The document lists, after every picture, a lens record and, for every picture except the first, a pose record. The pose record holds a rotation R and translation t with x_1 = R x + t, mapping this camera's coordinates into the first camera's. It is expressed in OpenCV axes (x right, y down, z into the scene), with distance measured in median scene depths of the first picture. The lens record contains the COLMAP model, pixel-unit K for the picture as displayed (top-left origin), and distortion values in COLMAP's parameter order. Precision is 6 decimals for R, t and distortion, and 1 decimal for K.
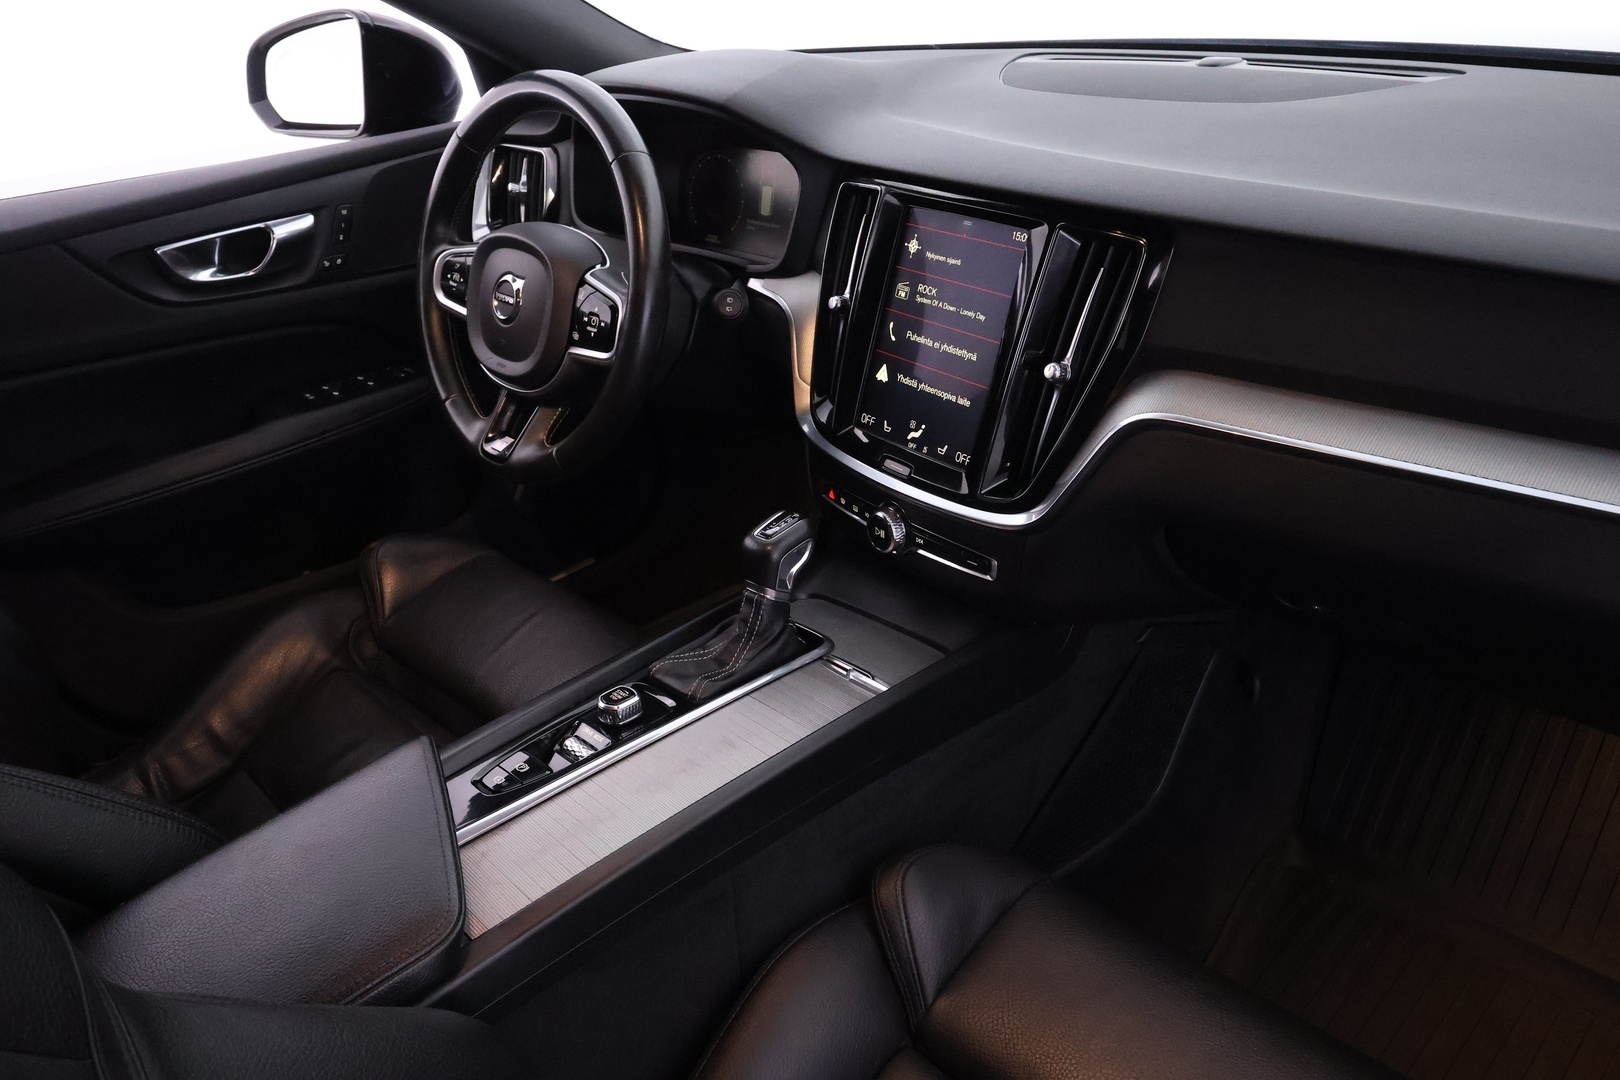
lens RADIAL K [[1279.5, 0, 806.5], [0, 1279.5, 534.3], [0, 0, 1]] dist [0.001715, 0.003837]
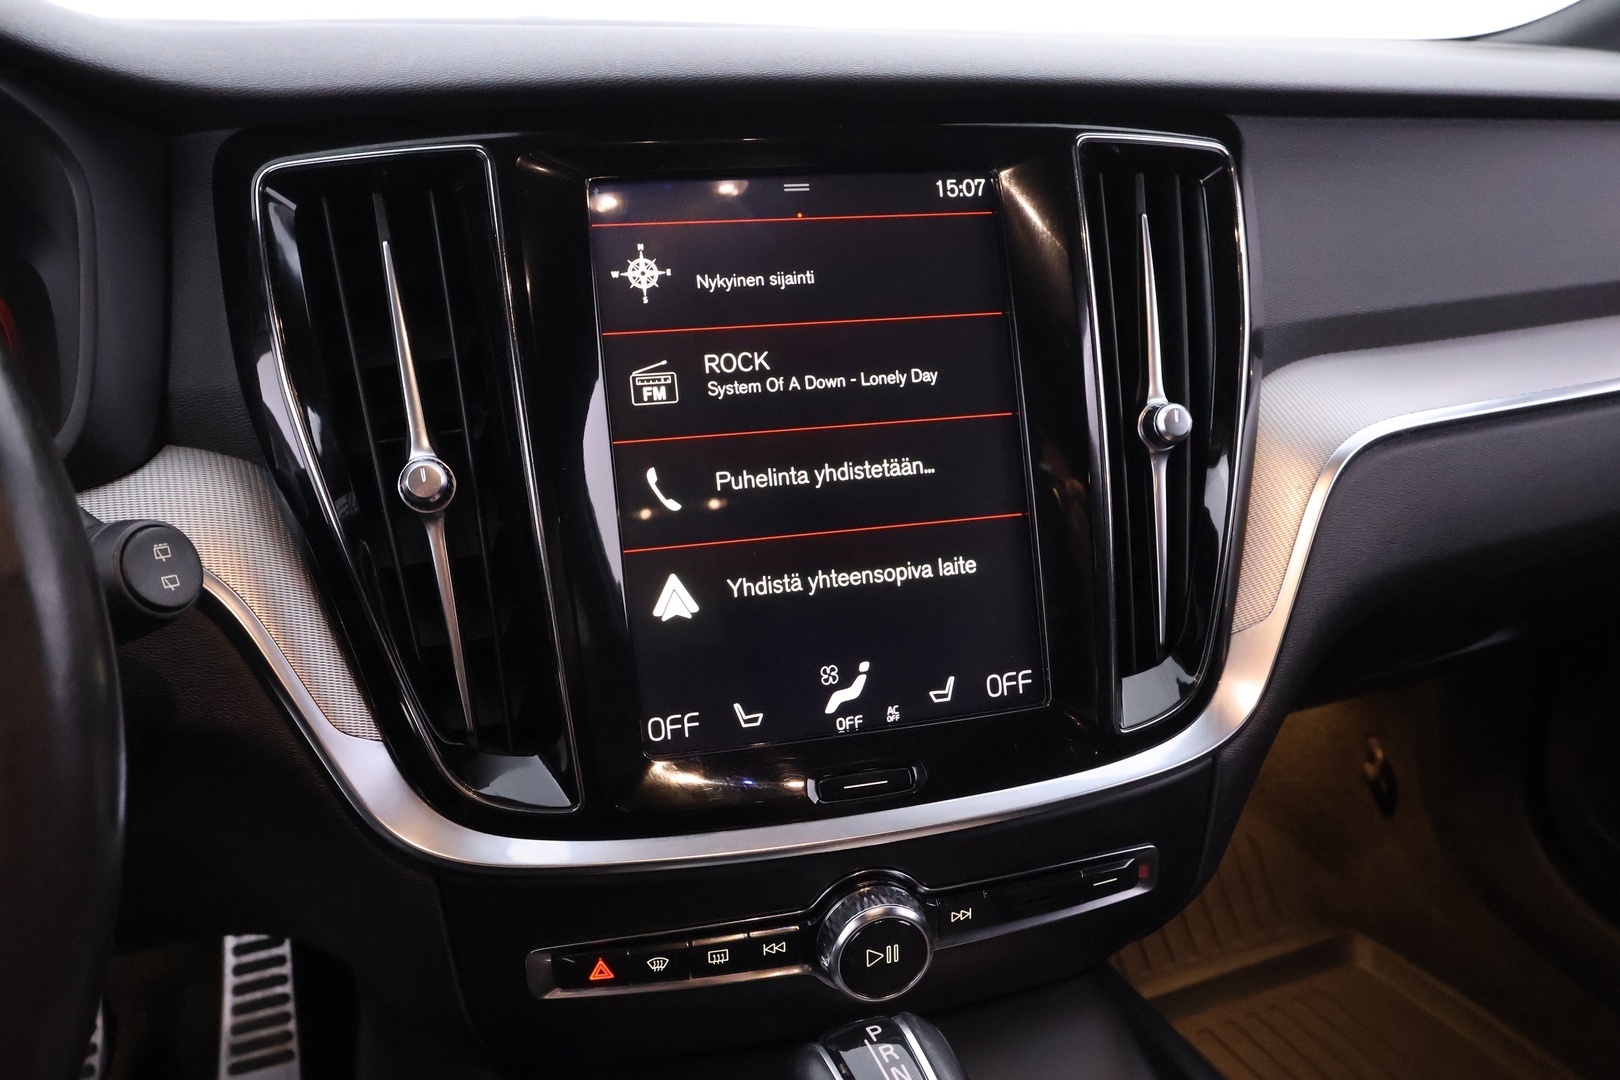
lens RADIAL K [[1279.5, 0, 809.1], [0, 1279.5, 547.4], [0, 0, 1]] dist [0.001715, 0.003837]
pose [[0.367153, -0.249778, 0.895997, -0.277776], [0.402035, 0.911260, 0.089291, -0.163103], [-0.838789, 0.327439, 0.434991, 0.816057]]
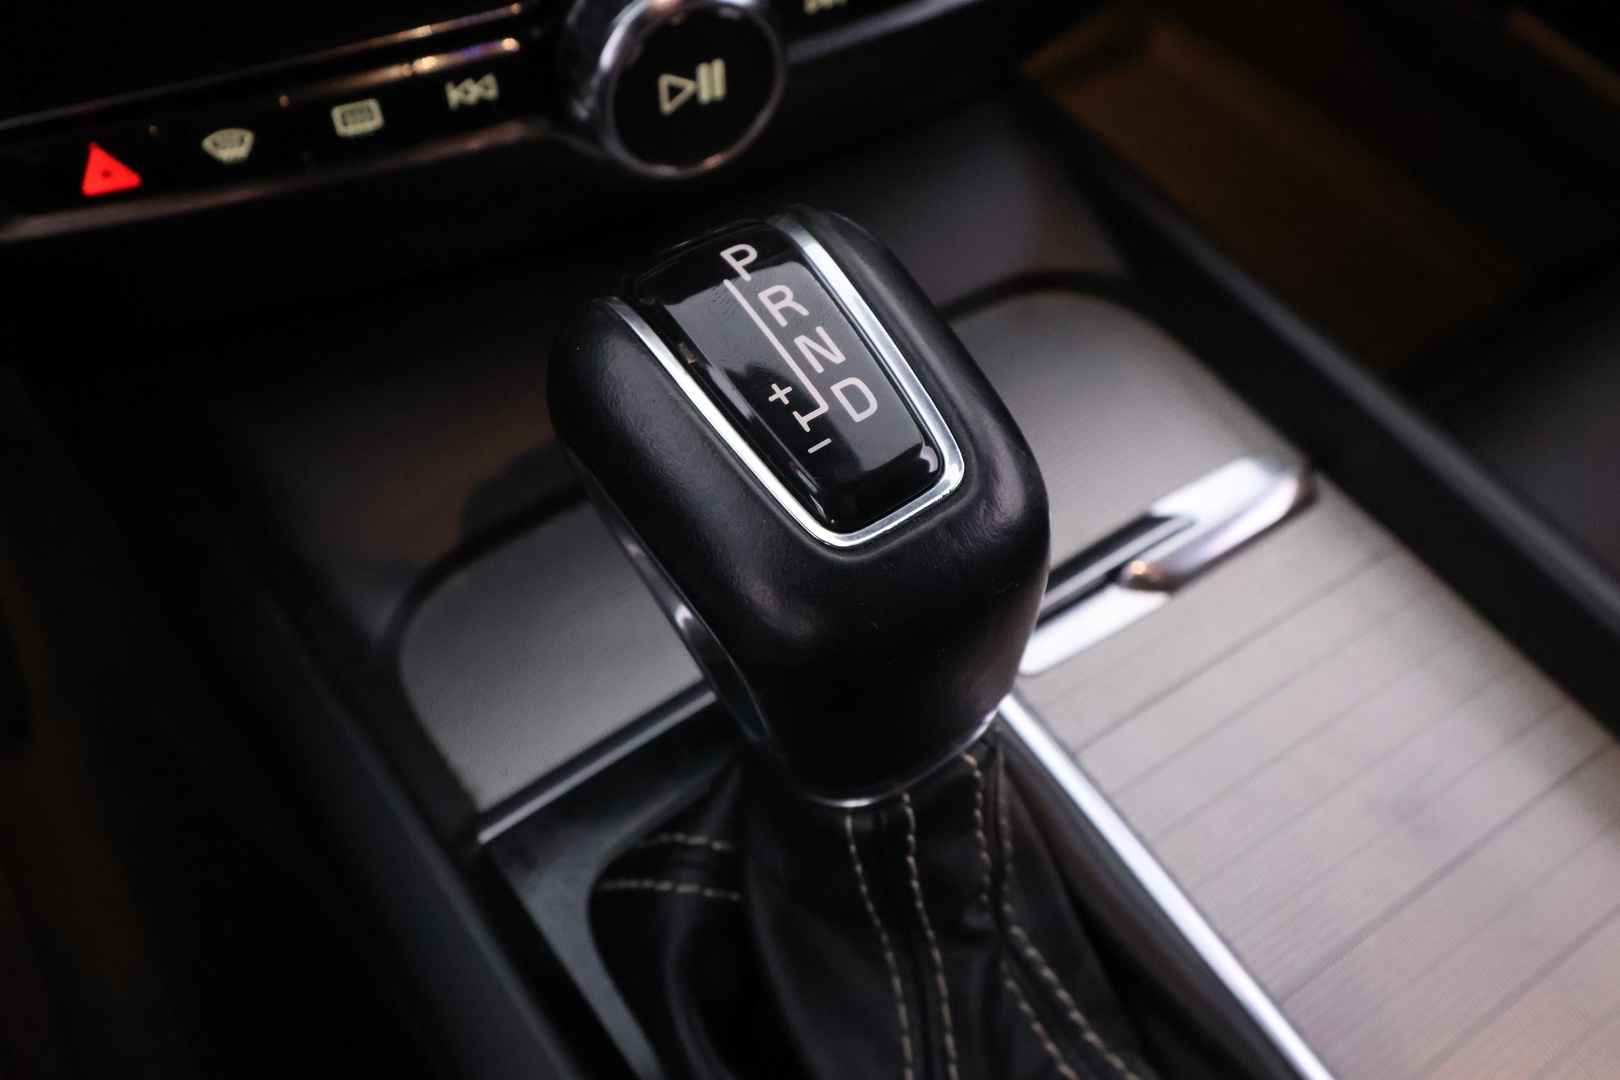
lens RADIAL K [[1279.5, 0, 818.8], [0, 1279.5, 545.0], [0, 0, 1]] dist [0.001715, 0.003837]
pose [[0.137695, -0.781548, 0.608459, -0.120269], [0.379339, 0.609084, 0.696505, -0.091287], [-0.914955, 0.134907, 0.380340, 0.927011]]
